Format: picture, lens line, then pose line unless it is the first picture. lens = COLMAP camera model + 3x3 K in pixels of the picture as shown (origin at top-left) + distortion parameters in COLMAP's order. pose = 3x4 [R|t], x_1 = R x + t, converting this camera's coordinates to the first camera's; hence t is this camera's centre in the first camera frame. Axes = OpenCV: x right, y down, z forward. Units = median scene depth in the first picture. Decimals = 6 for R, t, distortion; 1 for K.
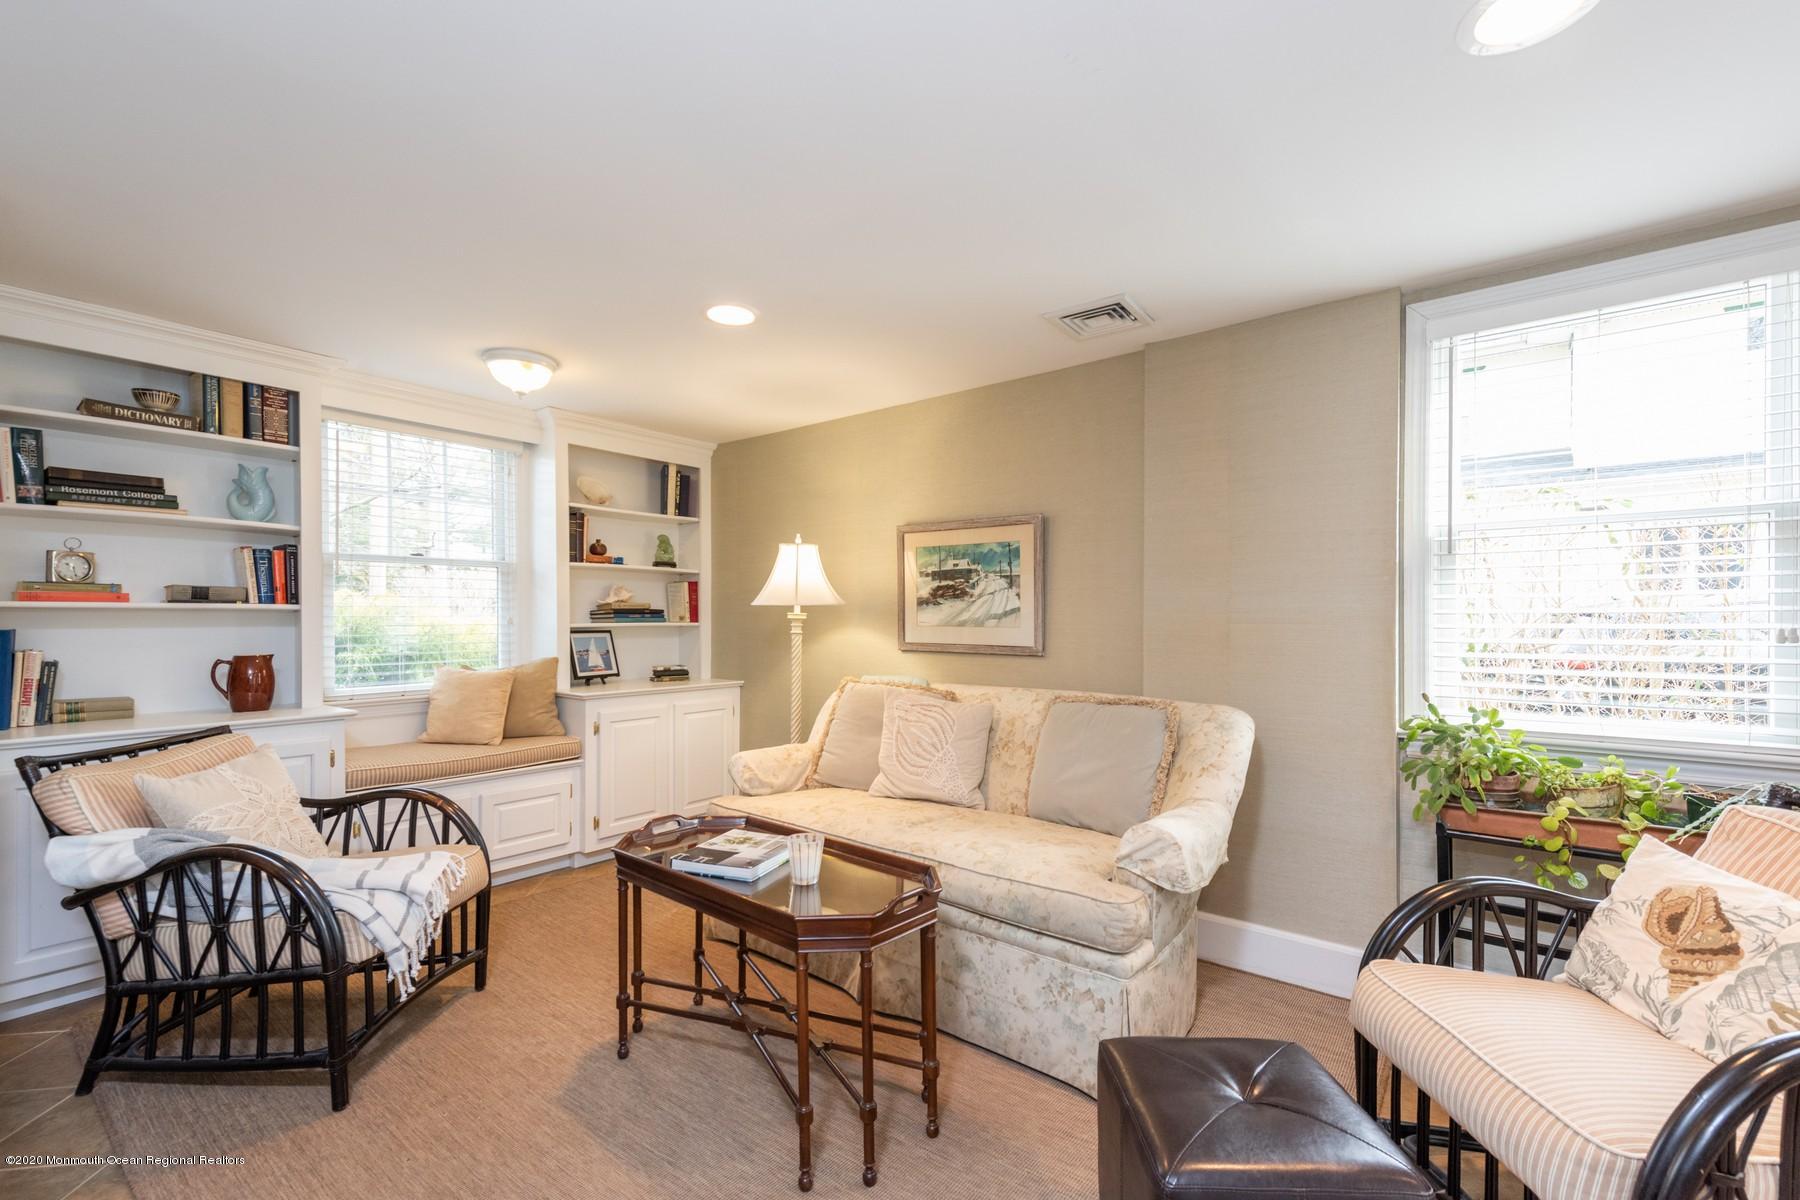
lens RADIAL K [[764.4, 0, 903.8], [0, 764.4, 605.6], [0, 0, 1]] dist [0.014453, -0.001606]
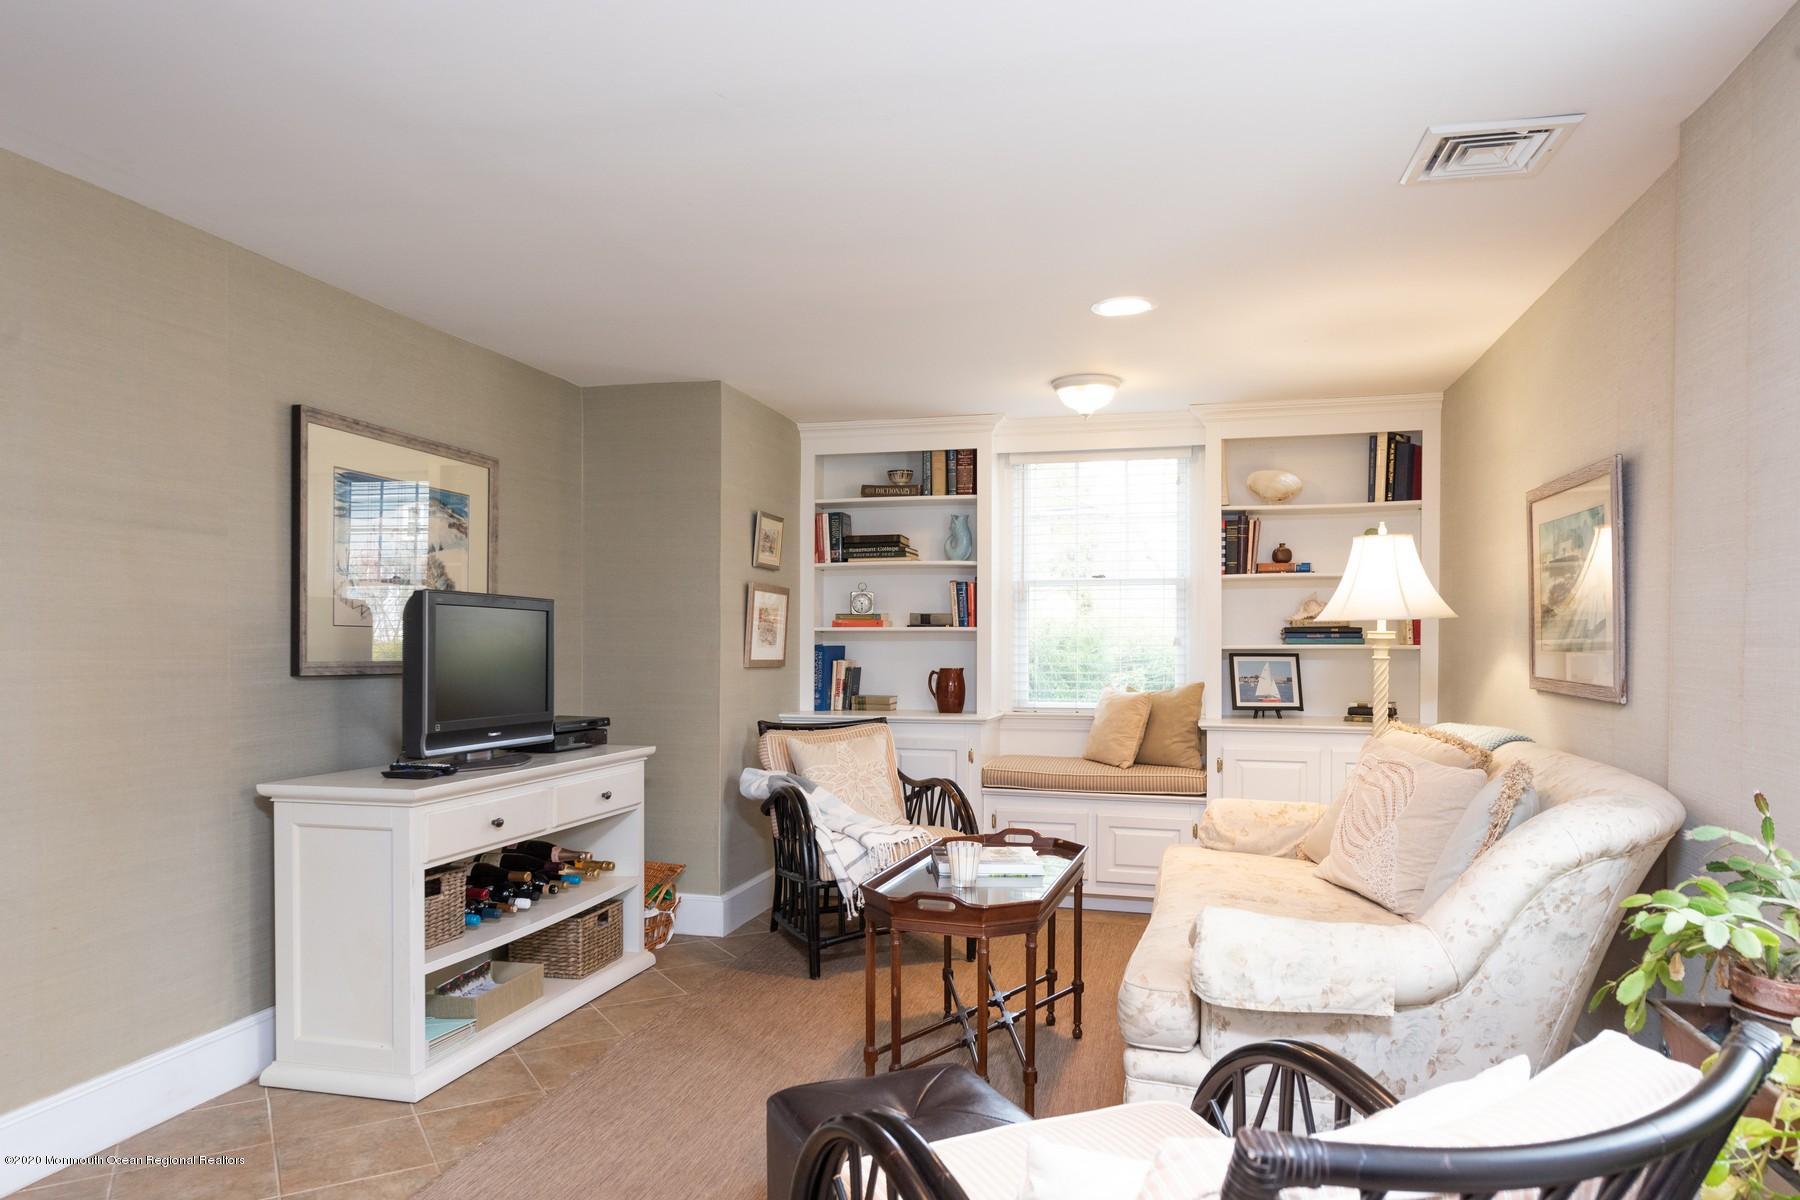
lens RADIAL K [[1137.1, 0, 901.8], [0, 1137.1, 615.8], [0, 0, 1]] dist [0.007077, -0.000098]
pose [[0.414521, -0.019597, -0.909829, 0.766079], [0.013827, 0.999788, -0.015235, 0.006397], [0.909935, -0.006265, 0.414705, 0.163984]]
